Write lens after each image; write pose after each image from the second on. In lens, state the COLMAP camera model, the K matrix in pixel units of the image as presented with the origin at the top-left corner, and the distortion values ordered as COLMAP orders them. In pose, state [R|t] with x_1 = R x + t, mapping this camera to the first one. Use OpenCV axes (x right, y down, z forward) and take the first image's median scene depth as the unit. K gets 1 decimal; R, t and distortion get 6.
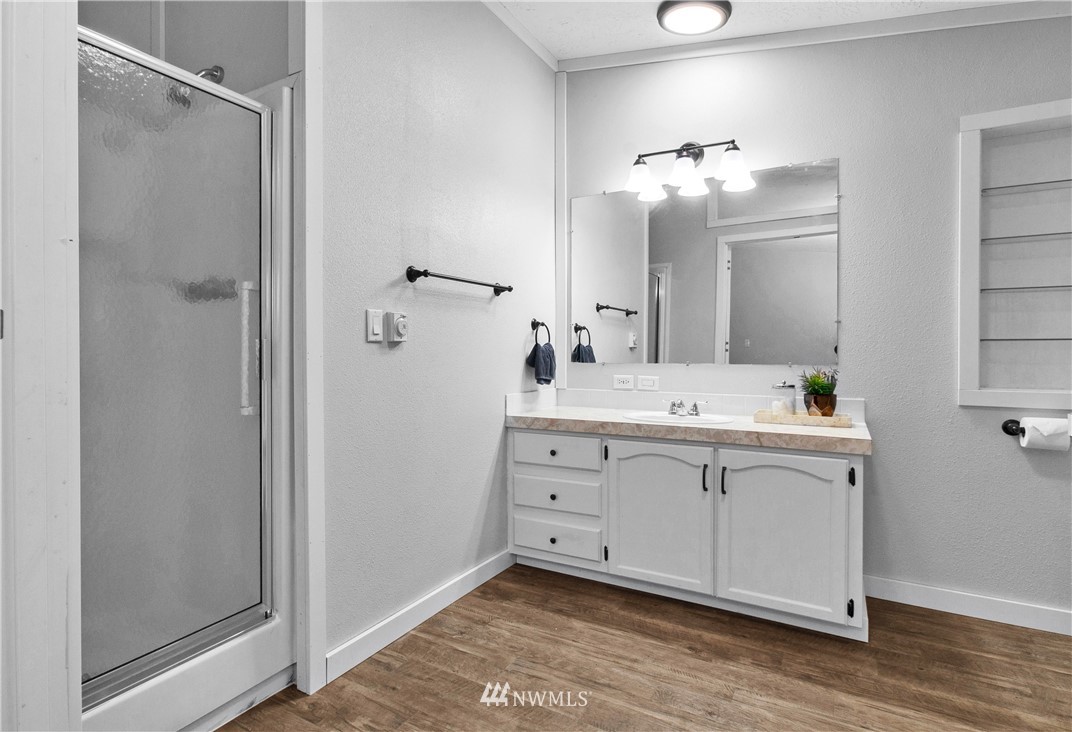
lens RADIAL K [[551.9, 0, 517.8], [0, 551.9, 350.6], [0, 0, 1]] dist [0.001099, -0.000205]
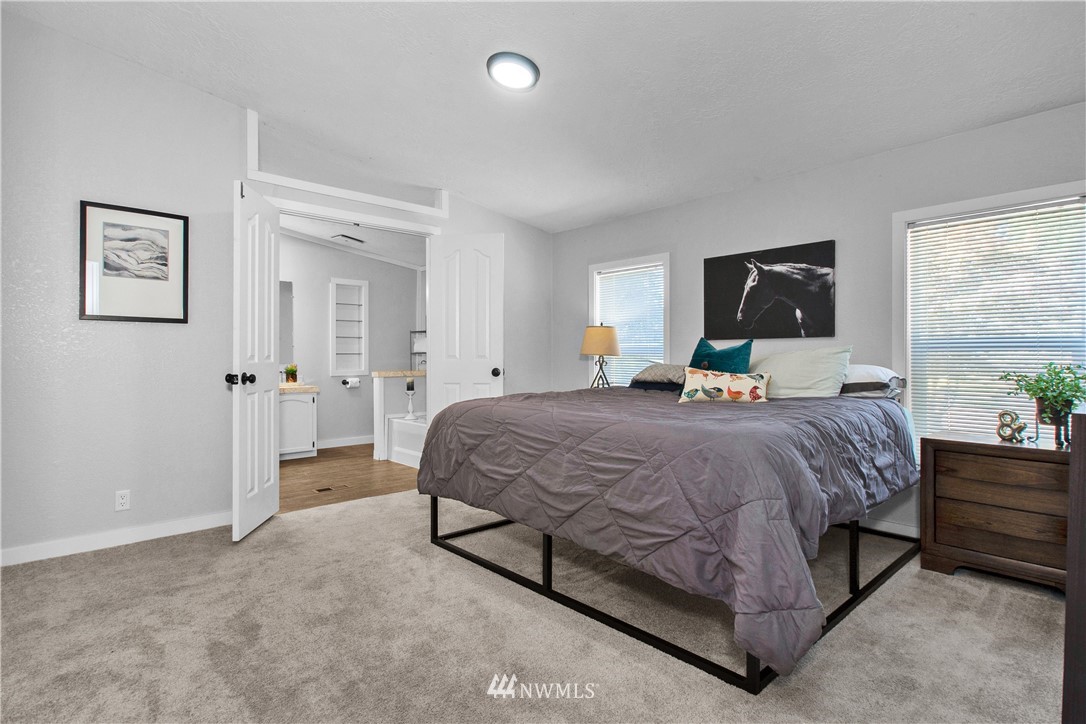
lens RADIAL K [[543.8, 0, 542.0], [0, 543.8, 356.4], [0, 0, 1]] dist [0.001324, 0.000687]
pose [[0.306387, 0.000127, 0.951907, -1.689816], [0.007807, 0.999966, -0.002646, 0.011747], [-0.951875, 0.008243, 0.306375, -1.000889]]
